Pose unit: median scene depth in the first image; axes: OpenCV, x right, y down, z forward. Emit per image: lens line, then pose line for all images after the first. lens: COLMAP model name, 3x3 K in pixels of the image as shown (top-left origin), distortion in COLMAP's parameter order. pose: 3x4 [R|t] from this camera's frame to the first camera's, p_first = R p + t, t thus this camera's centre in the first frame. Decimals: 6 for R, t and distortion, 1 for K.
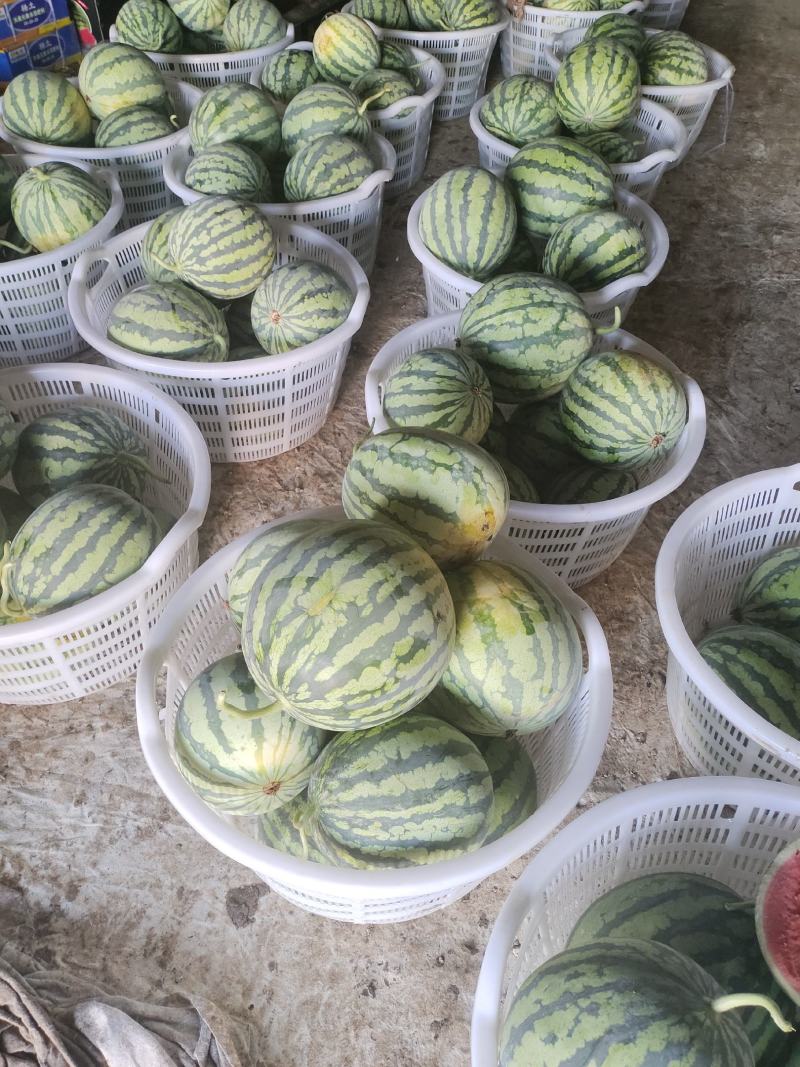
lens RADIAL K [[796.3, 0, 399.8], [0, 796.3, 532.3], [0, 0, 1]] dist [0.031457, -0.039728]
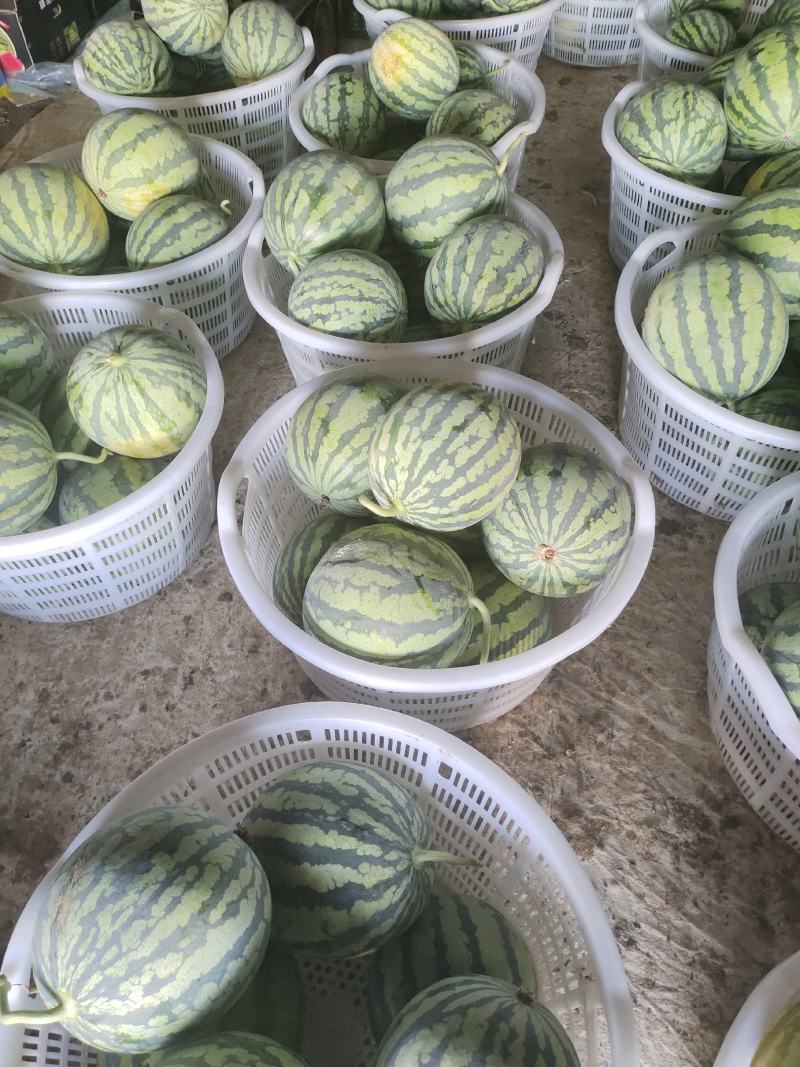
lens RADIAL K [[796.3, 0, 406.4], [0, 796.3, 541.8], [0, 0, 1]] dist [0.031457, -0.039728]
pose [[0.983114, -0.168664, 0.070983, -0.245245], [0.162405, 0.982945, 0.086278, -0.274098], [-0.084324, -0.073293, 0.993739, 0.259177]]
